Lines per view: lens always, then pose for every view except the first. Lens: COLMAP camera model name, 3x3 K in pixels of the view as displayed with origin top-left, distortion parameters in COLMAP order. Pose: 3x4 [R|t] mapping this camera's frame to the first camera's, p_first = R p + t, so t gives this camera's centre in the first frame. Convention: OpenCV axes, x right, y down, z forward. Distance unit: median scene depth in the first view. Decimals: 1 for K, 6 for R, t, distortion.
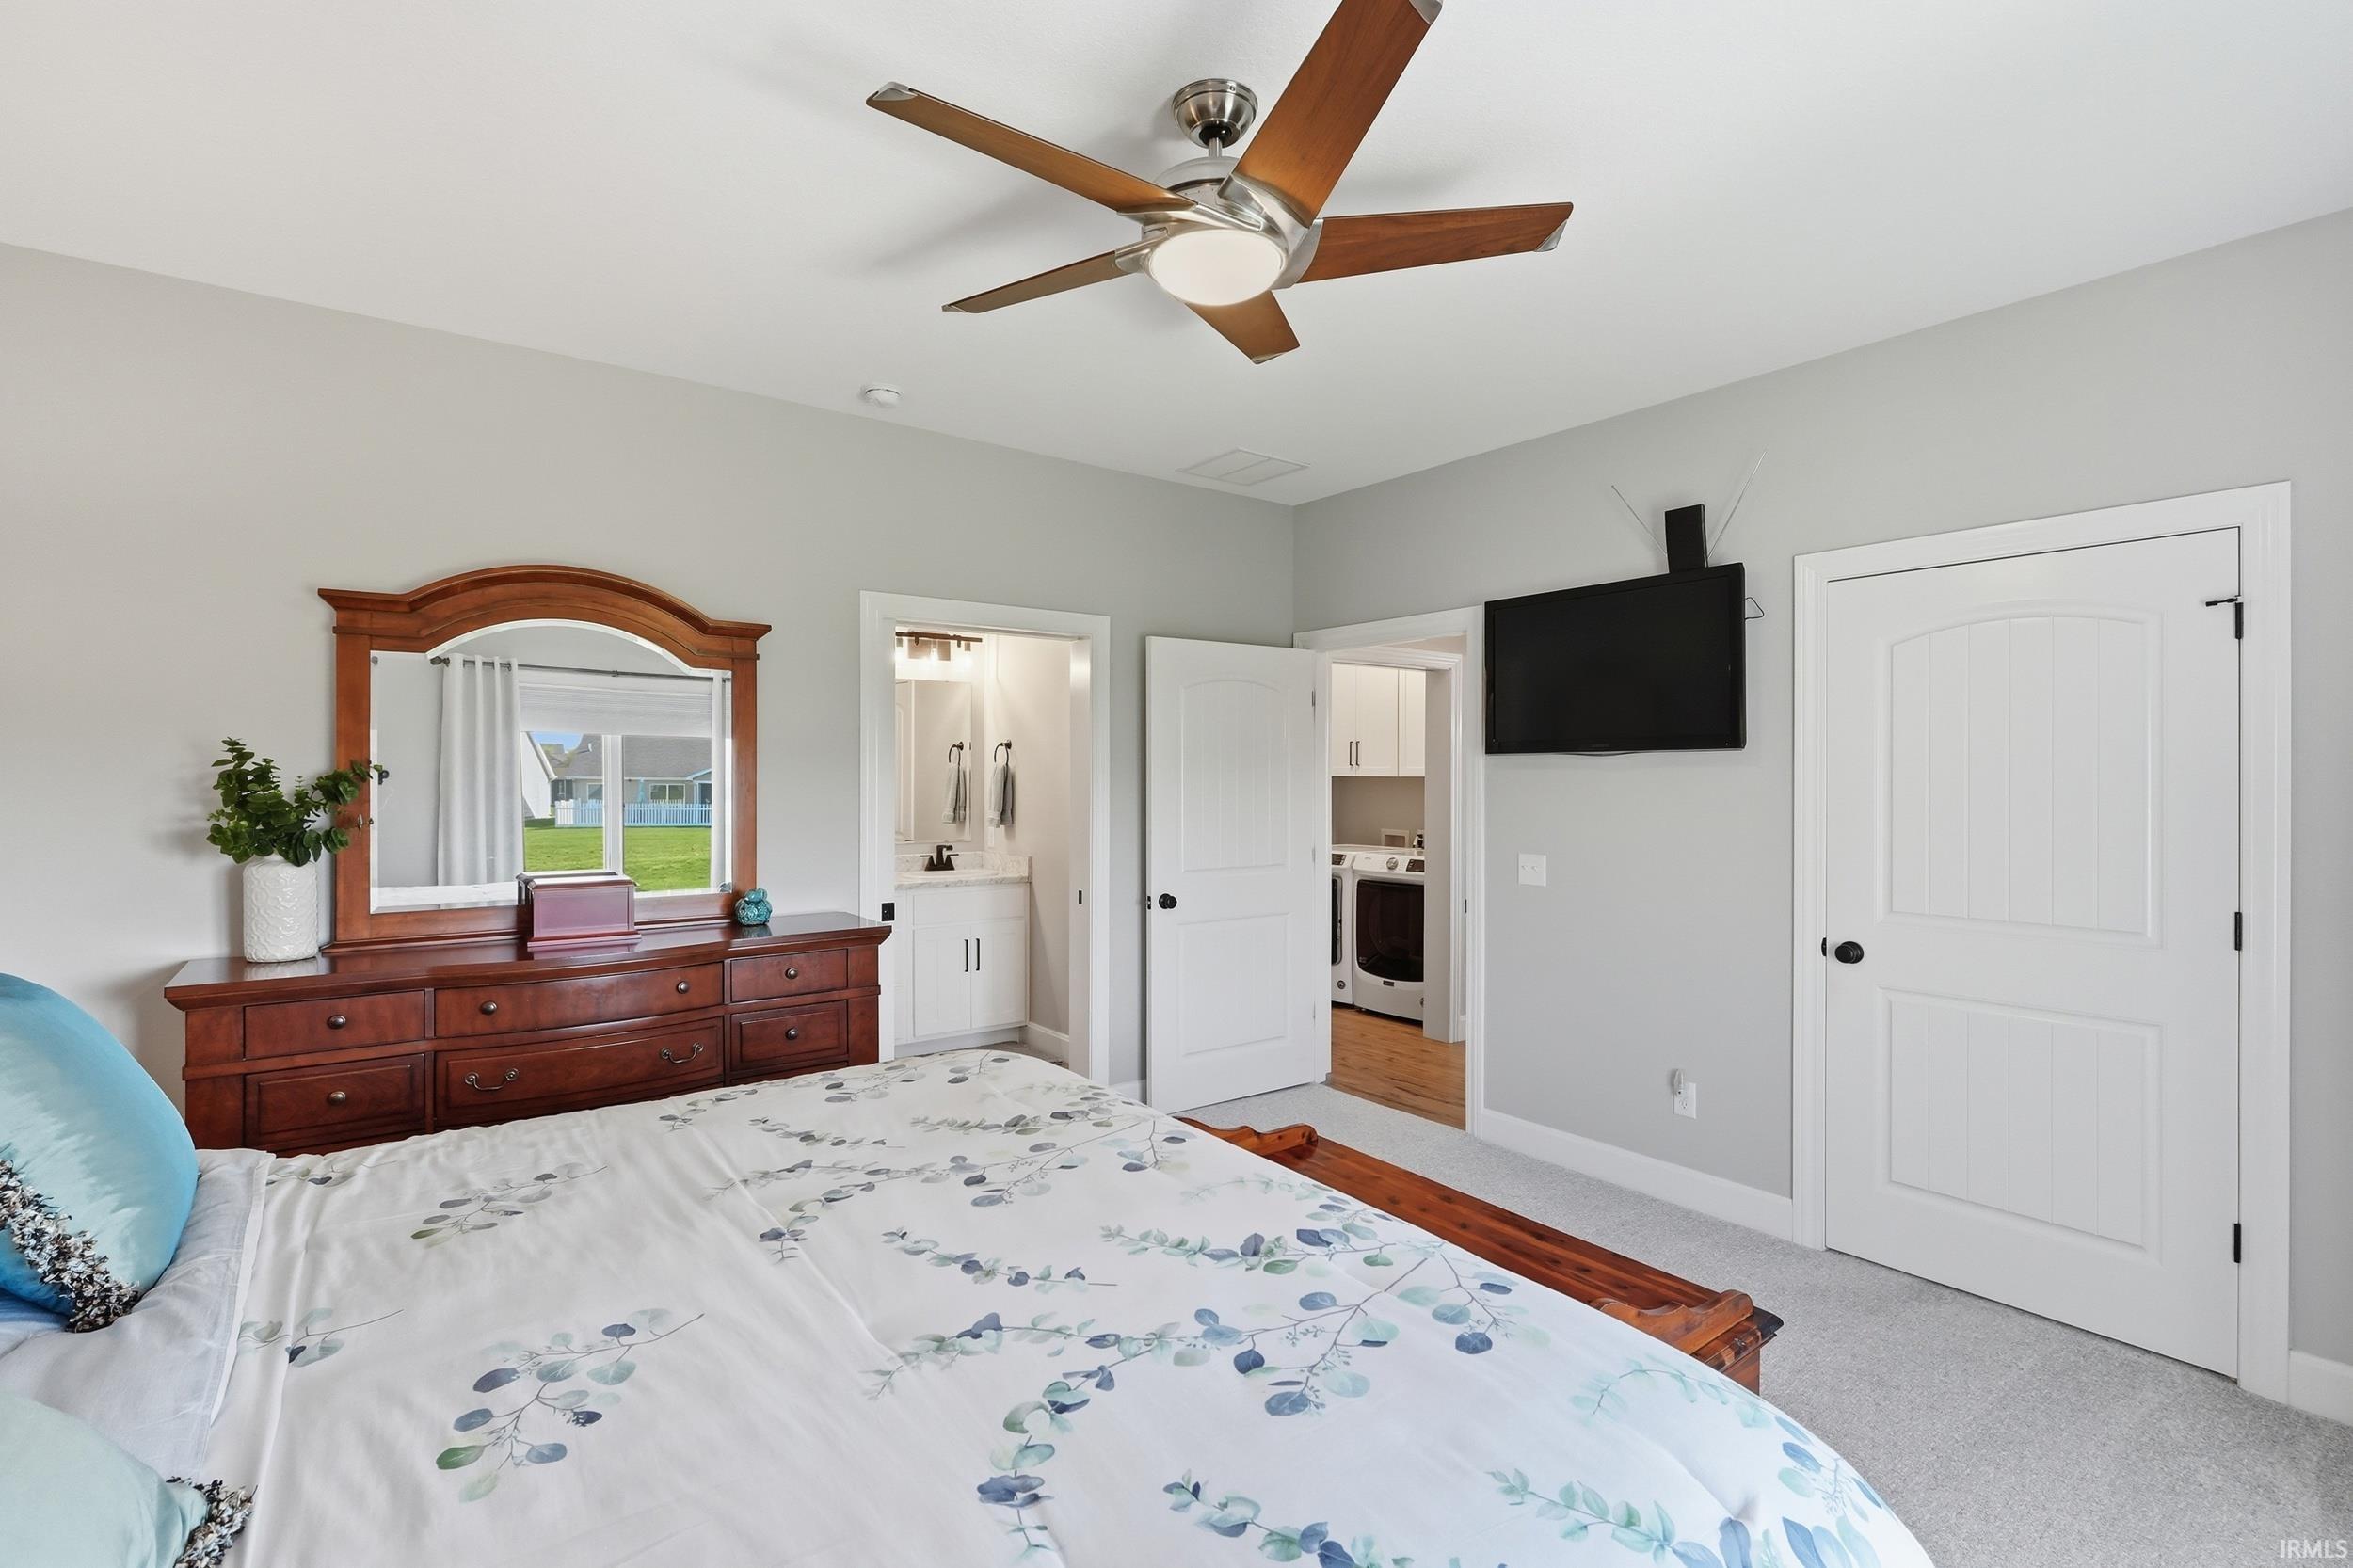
lens RADIAL K [[1084.5, 0, 1180.1], [0, 1084.5, 770.6], [0, 0, 1]] dist [-0.003632, -0.000215]
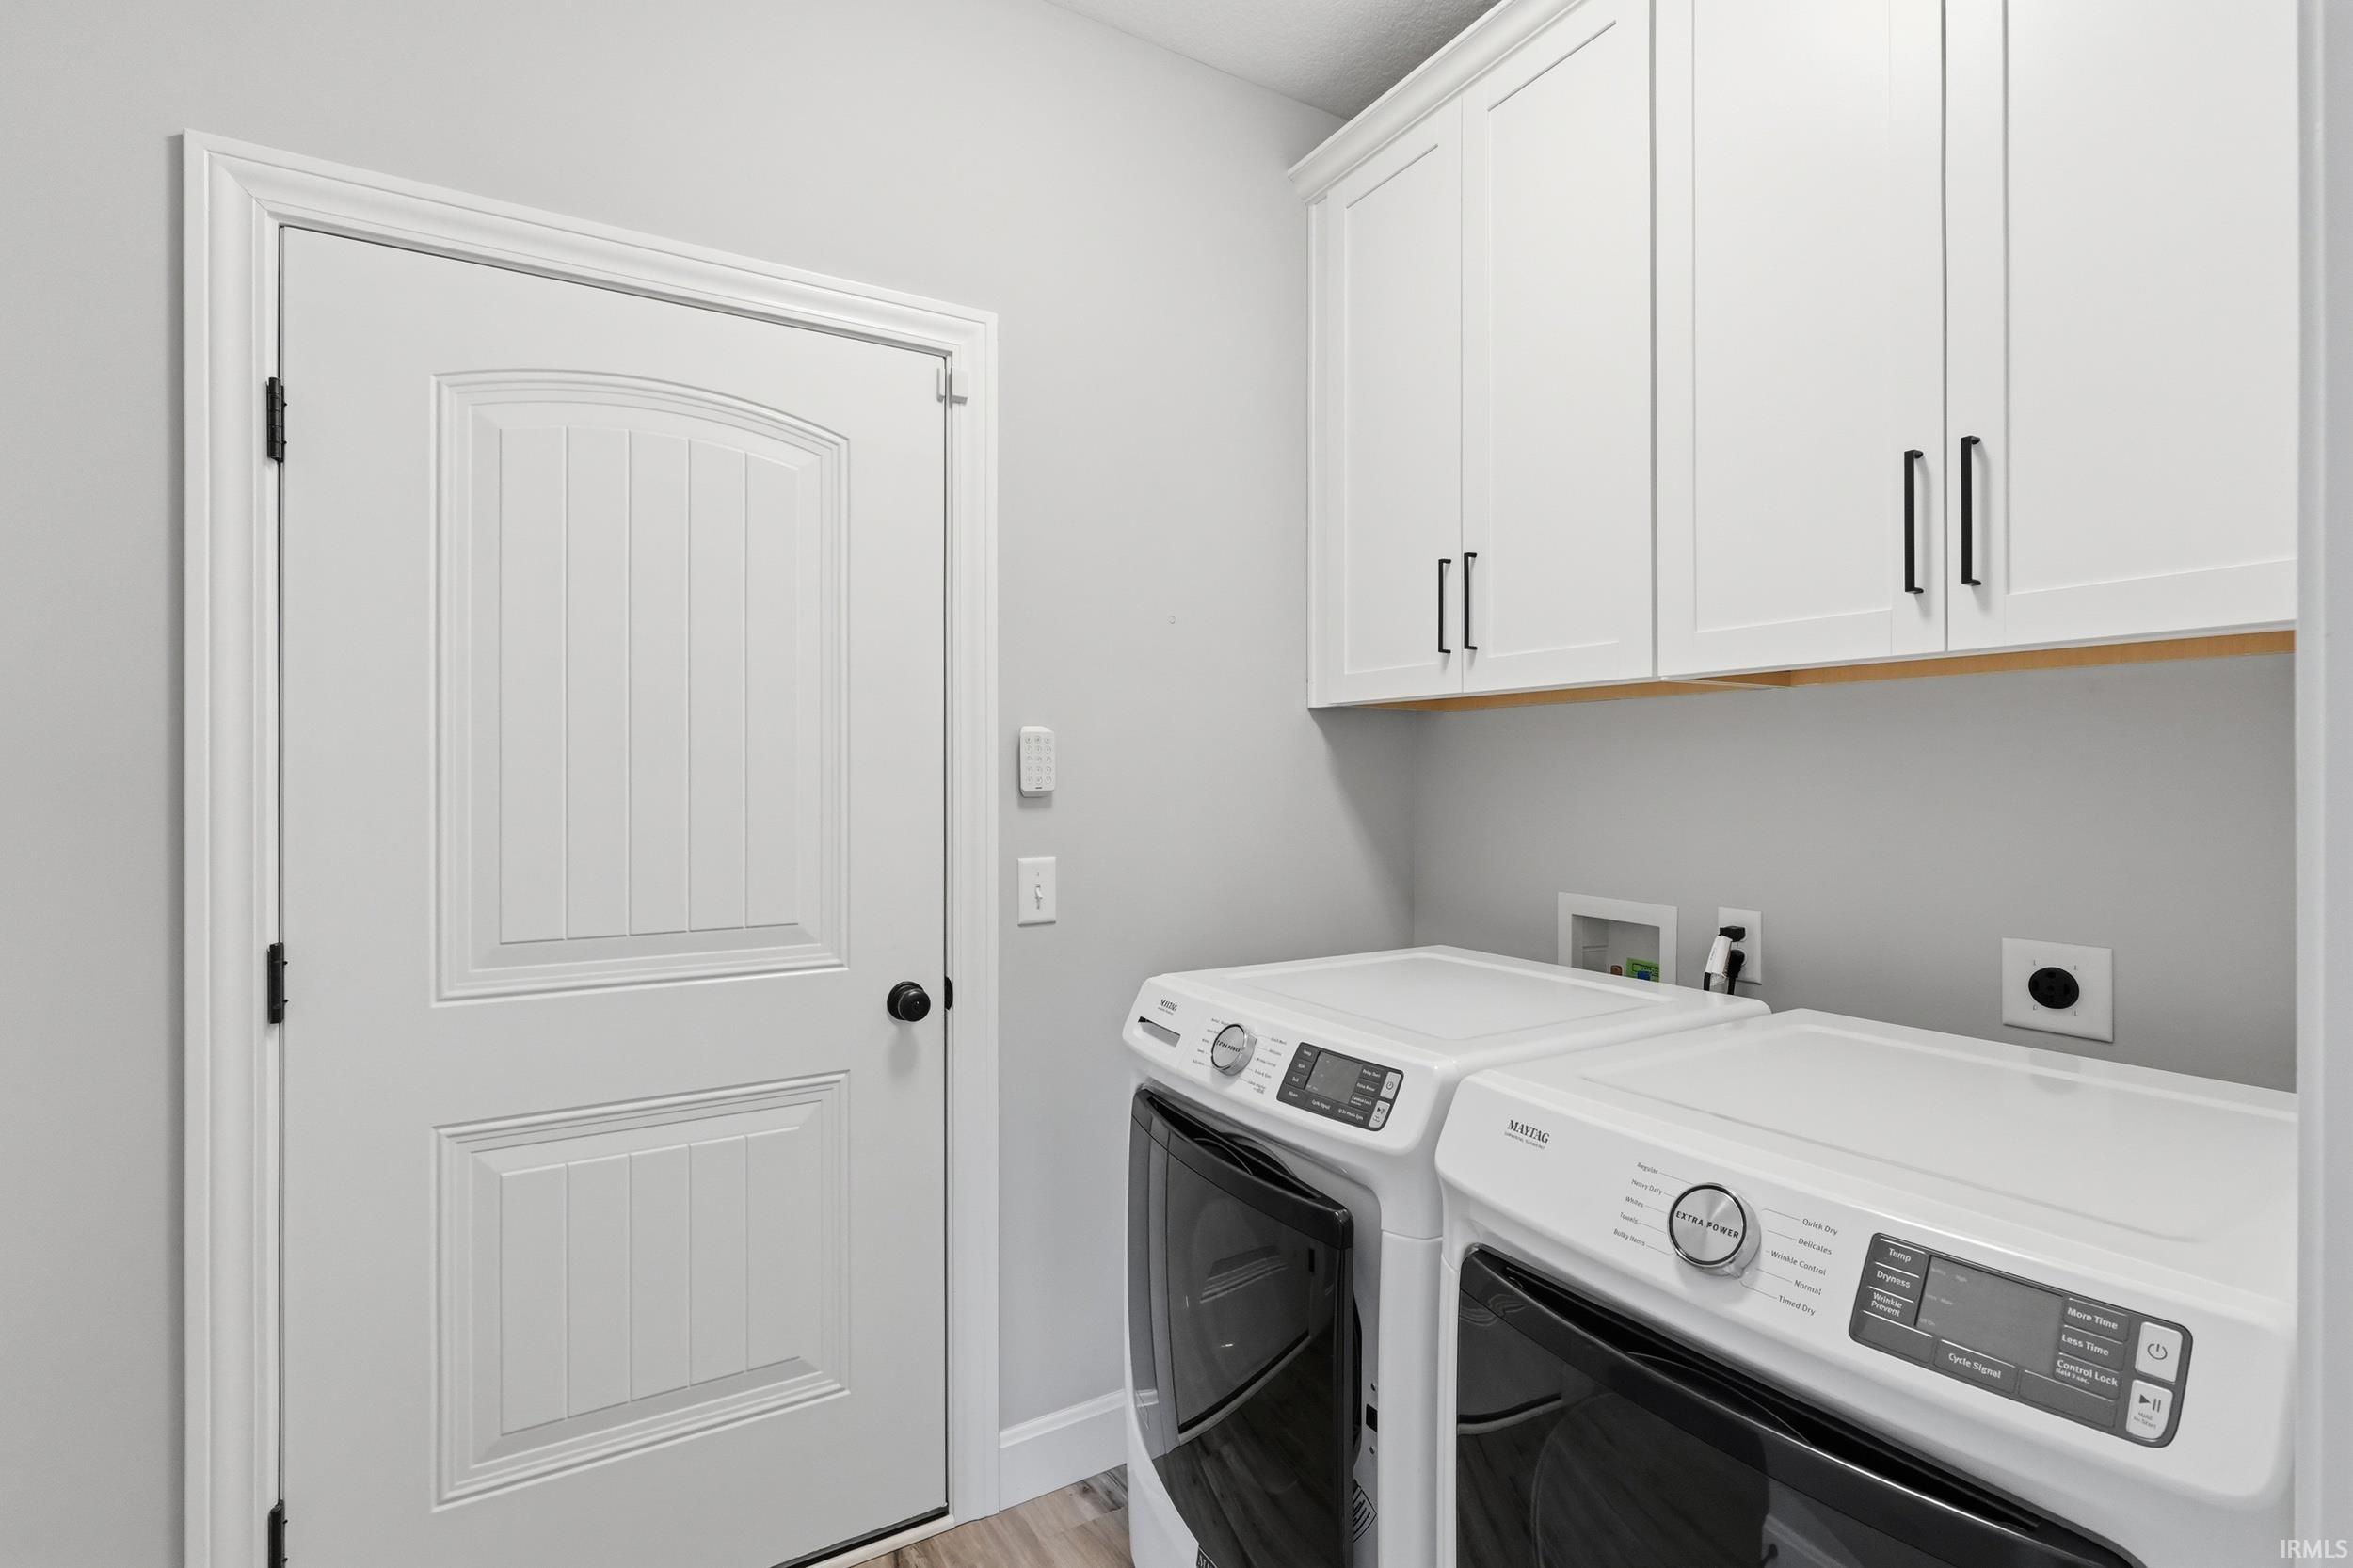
lens RADIAL K [[1110.8, 0, 1184.0], [0, 1110.8, 797.1], [0, 0, 1]] dist [-0.000692, 0.000030]
pose [[0.994684, -0.003522, -0.102910, 0.239930], [0.004365, 0.999959, 0.007971, 0.050438], [0.102877, -0.008377, 0.994659, 1.425604]]
